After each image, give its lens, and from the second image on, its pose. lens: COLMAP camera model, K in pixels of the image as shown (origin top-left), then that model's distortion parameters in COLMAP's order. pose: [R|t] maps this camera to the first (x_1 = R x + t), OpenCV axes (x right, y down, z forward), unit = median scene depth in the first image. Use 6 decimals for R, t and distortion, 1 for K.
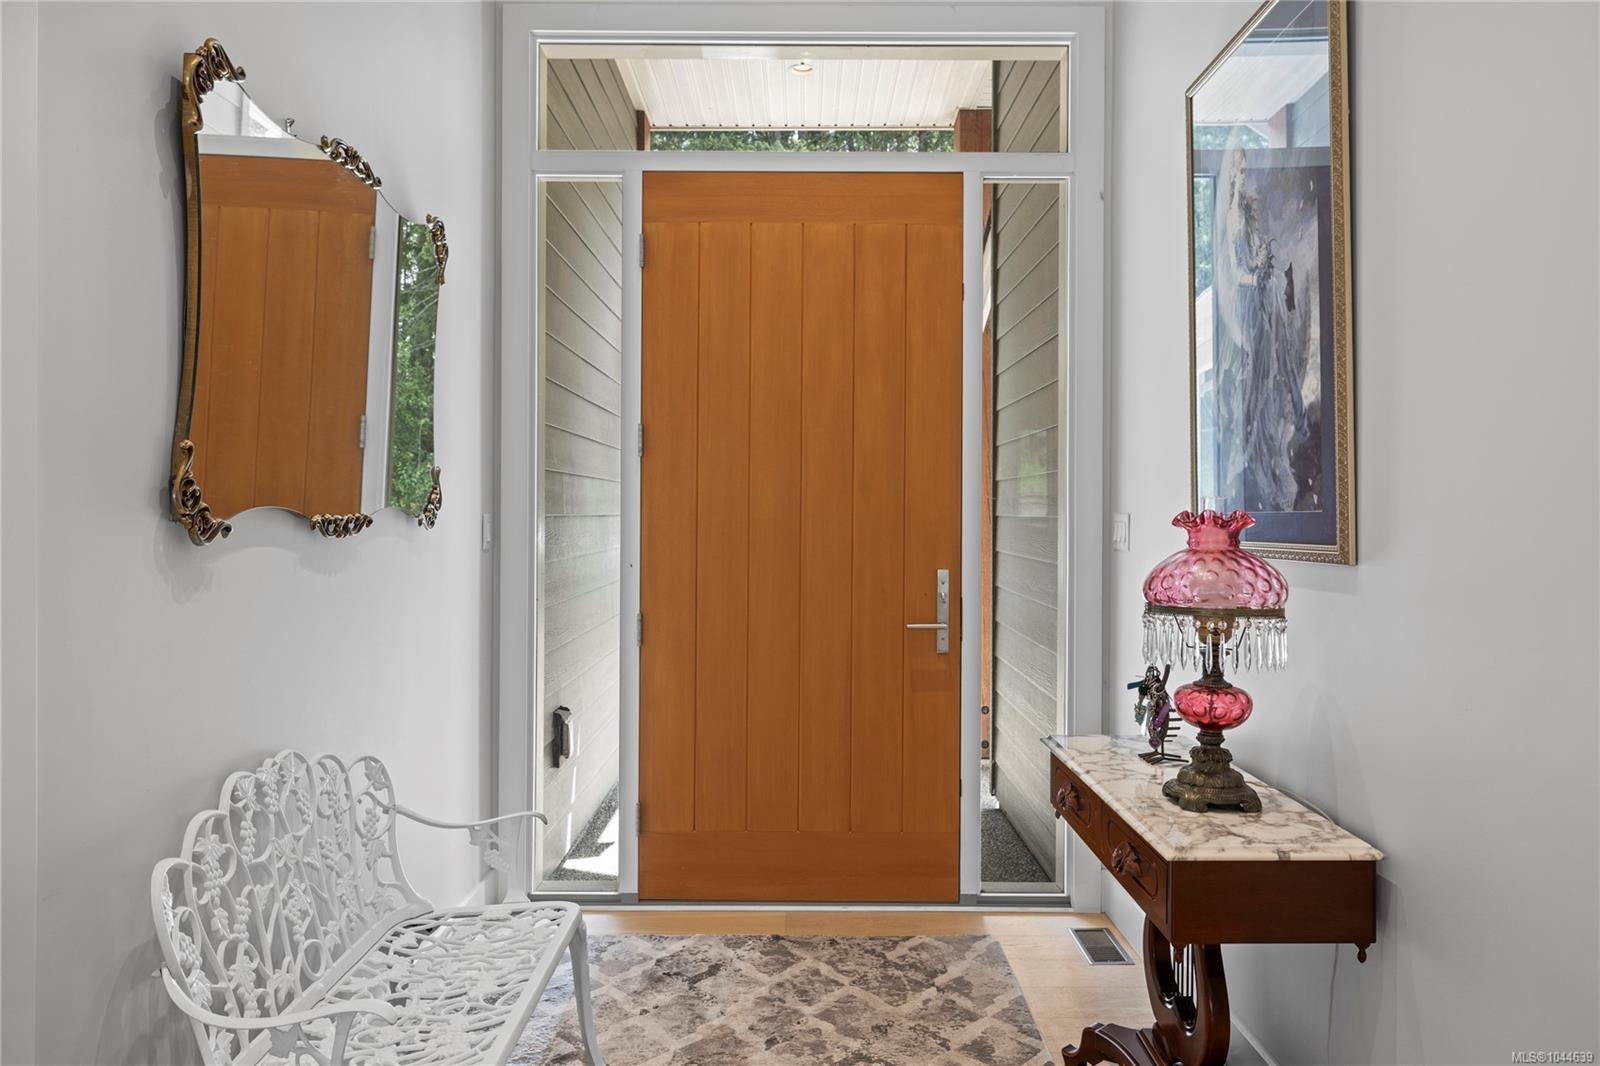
lens RADIAL K [[1114.3, 0, 803.6], [0, 1114.3, 509.2], [0, 0, 1]] dist [0.006602, 0.001841]
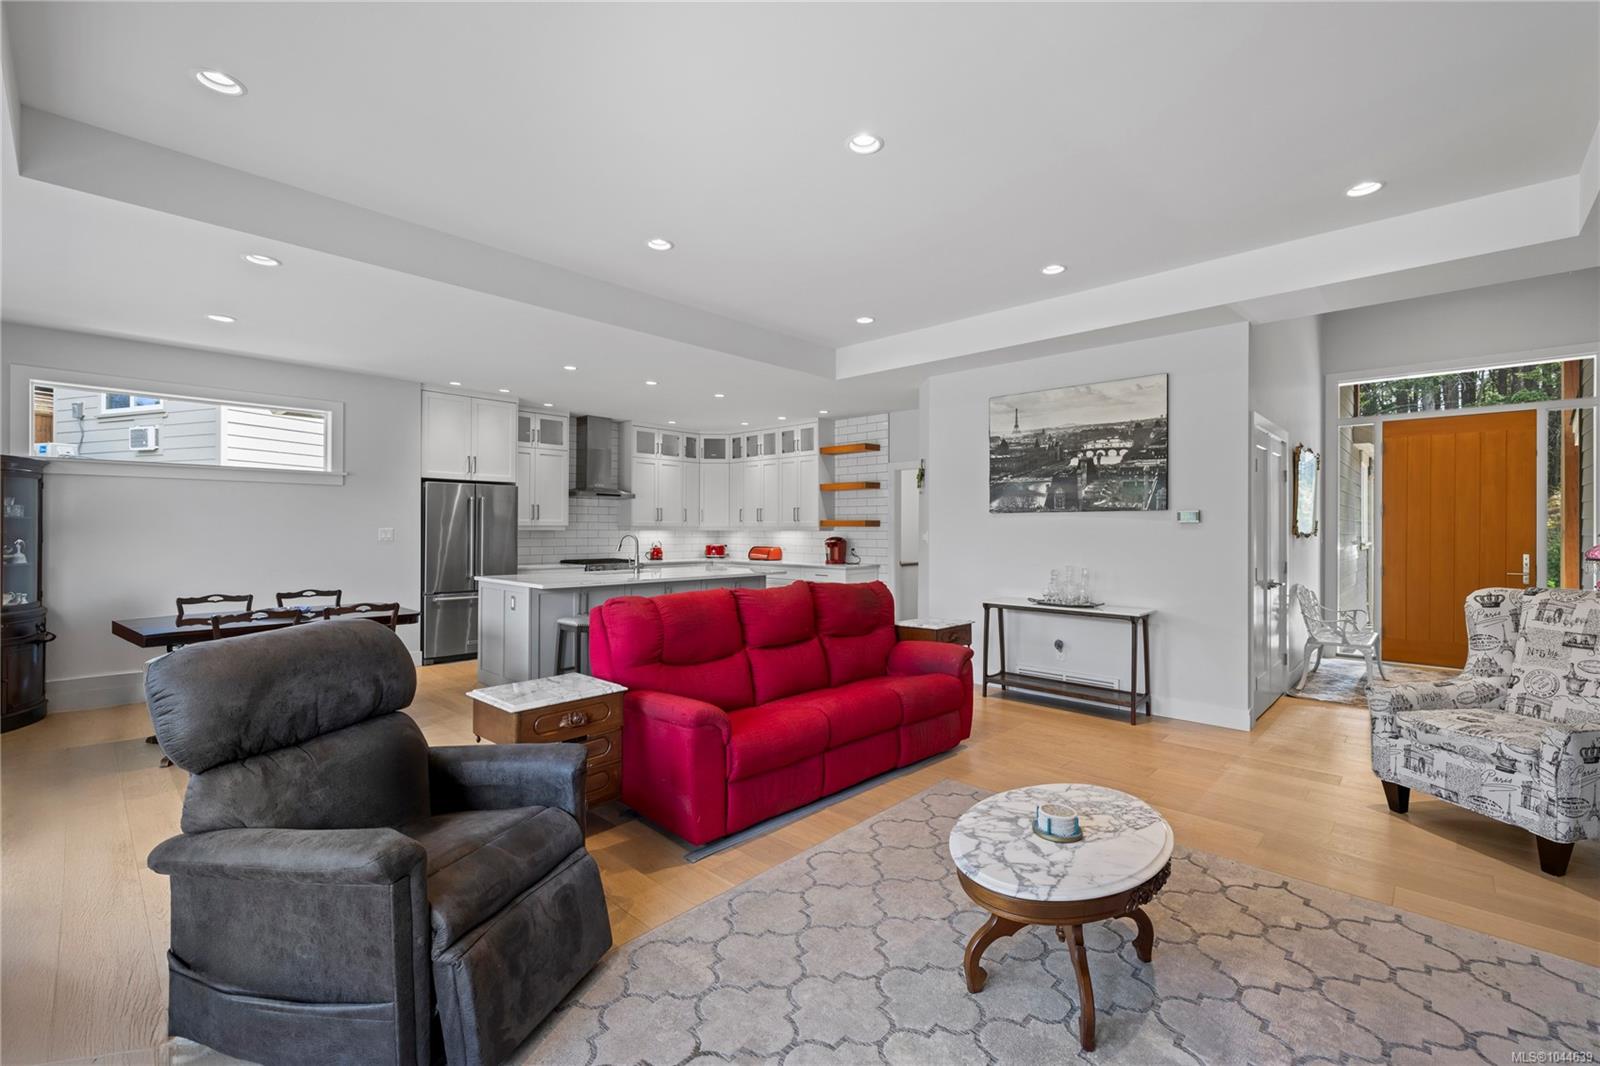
lens RADIAL K [[679.8, 0, 803.5], [0, 679.8, 526.2], [0, 0, 1]] dist [0.002699, -0.000805]
pose [[0.725913, -0.001334, -0.687785, -0.020177], [-0.003224, 0.999981, -0.005343, -0.001210], [0.687779, 0.006096, 0.725894, -2.155871]]
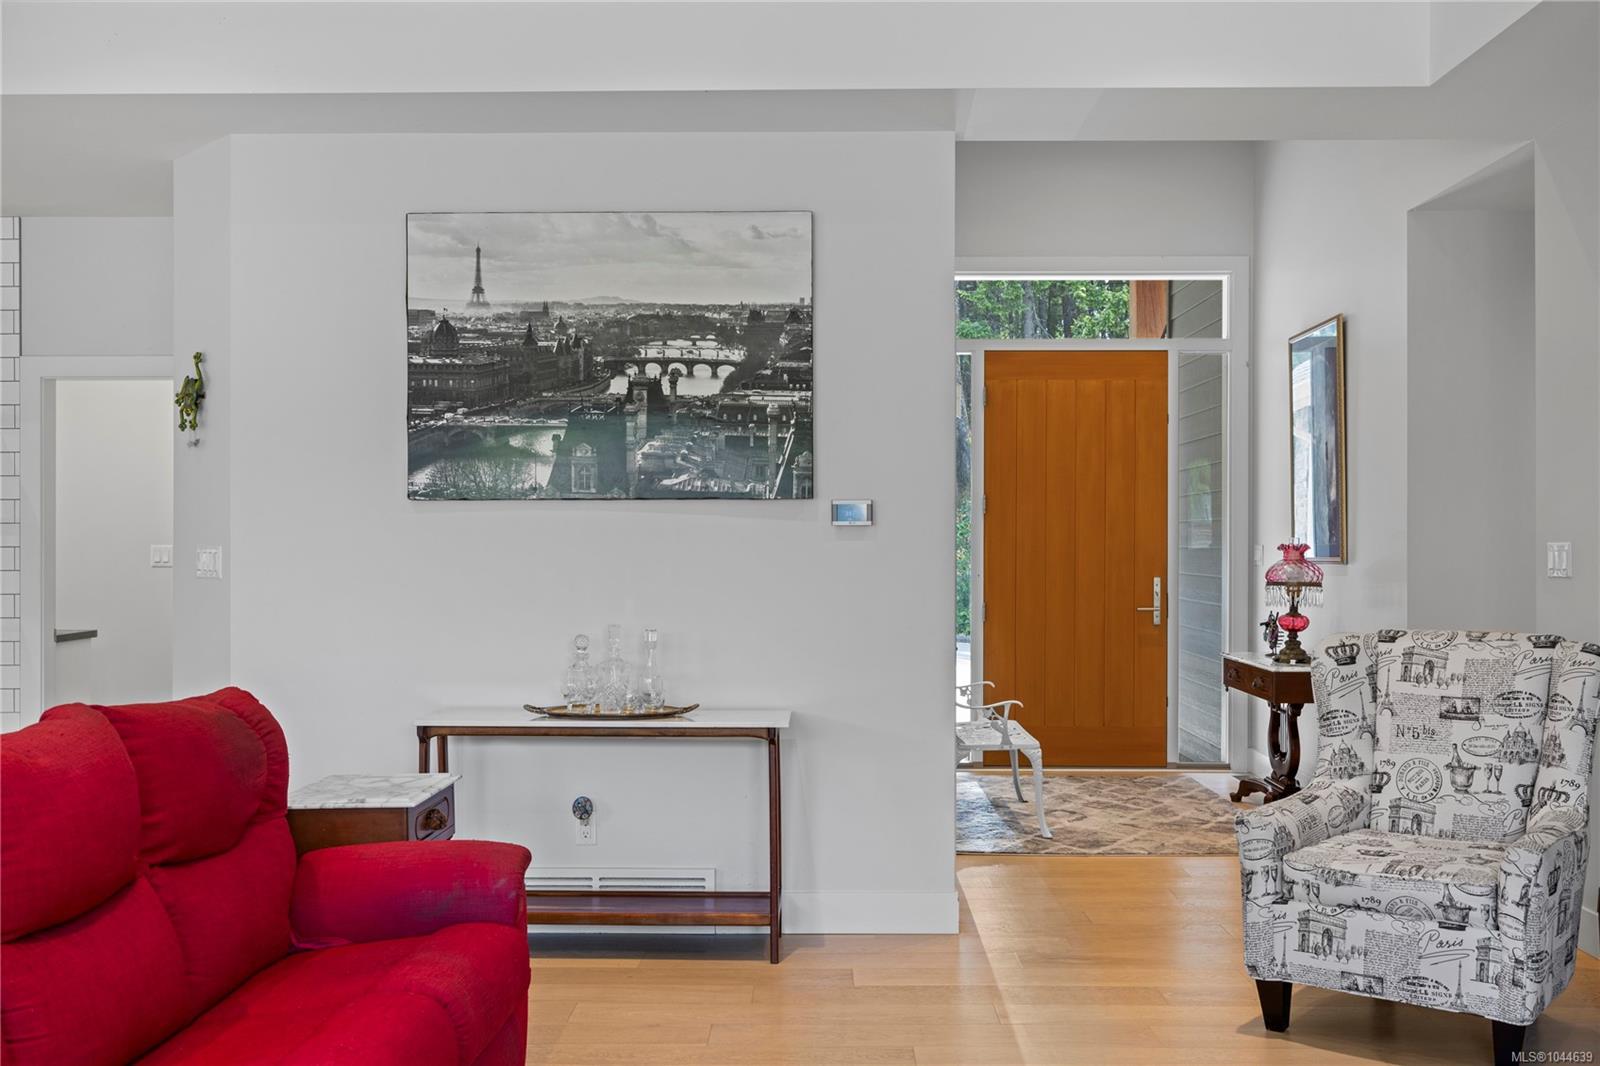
lens RADIAL K [[1540.6, 0, 801.2], [0, 1540.6, 542.3], [0, 0, 1]] dist [-0.001159, 0.000000]
pose [[0.999800, -0.001399, -0.019946, -0.572967], [0.001395, 0.999999, -0.000207, -0.001982], [0.019946, 0.000180, 0.999801, -2.129540]]
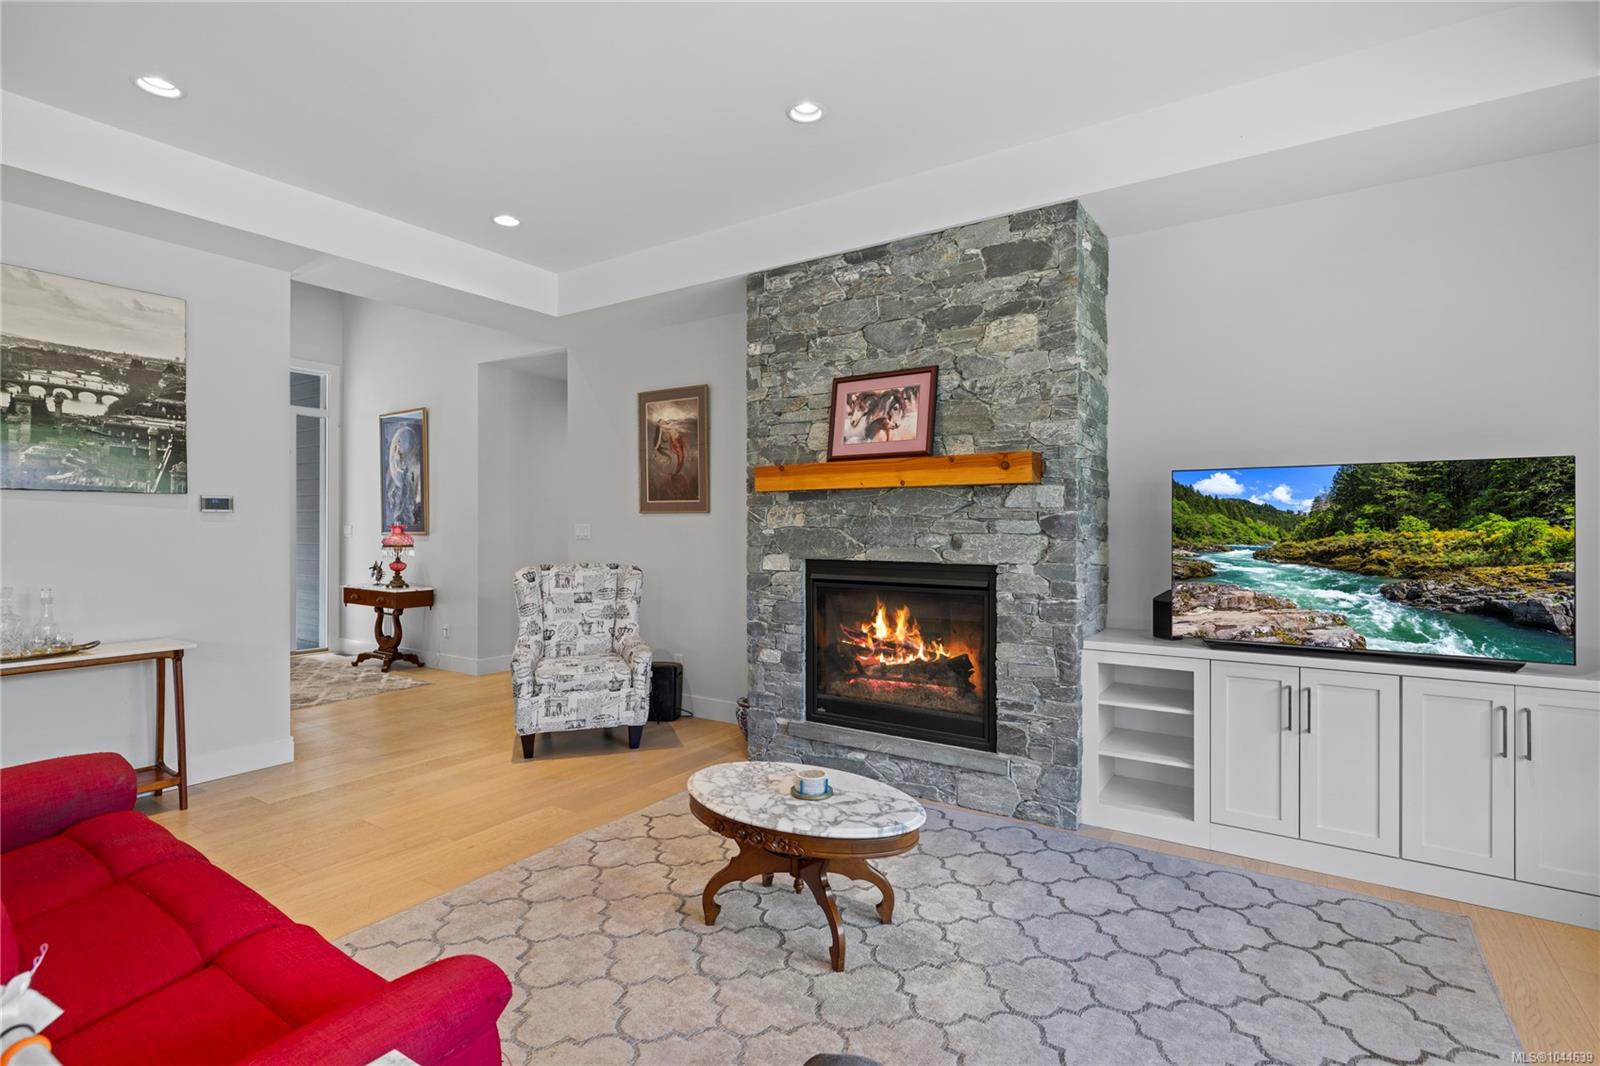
lens RADIAL K [[761.4, 0, 801.4], [0, 761.4, 525.5], [0, 0, 1]] dist [-0.004723, 0.000651]
pose [[0.557244, -0.000514, 0.830349, -1.175940], [-0.000790, 0.999999, 0.001149, -0.000824], [-0.830348, -0.001296, 0.557243, -1.919251]]
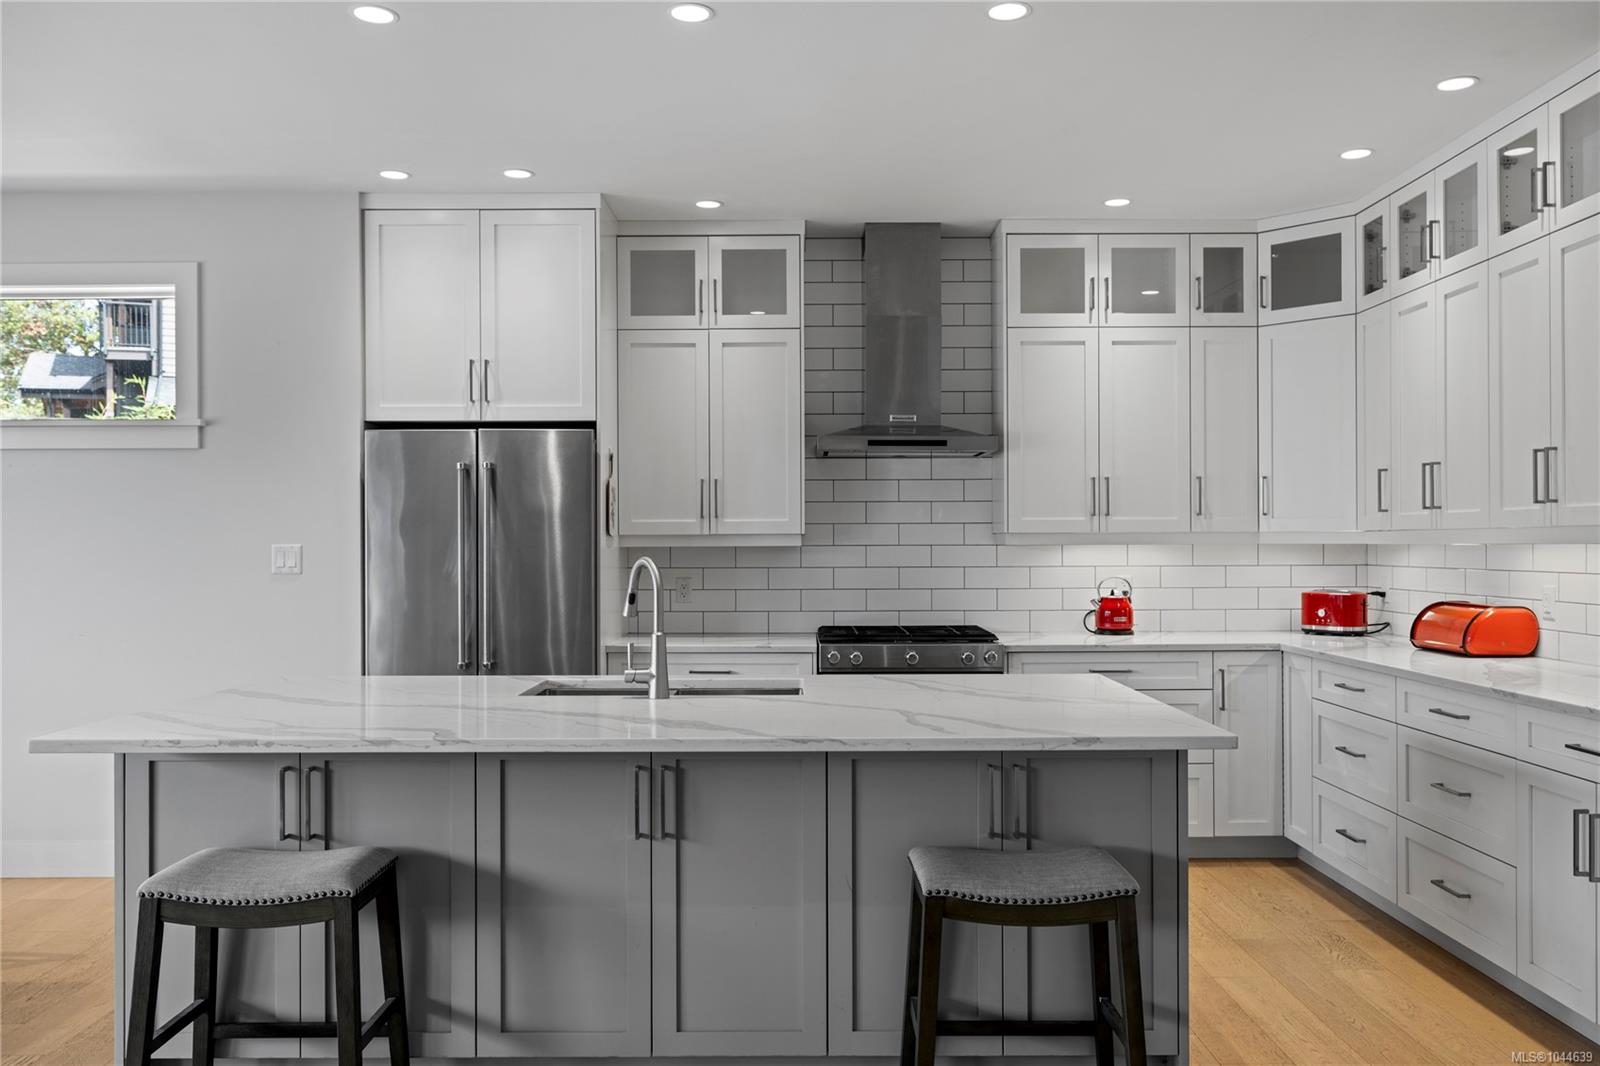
lens RADIAL K [[1242.2, 0, 792.4], [0, 1242.2, 548.7], [0, 0, 1]] dist [0.000387, -0.005970]
pose [[-0.007941, 0.003298, -0.999963, -0.918347], [0.004303, 0.999985, 0.003264, 0.001033], [0.999959, -0.004277, -0.007955, -0.565576]]
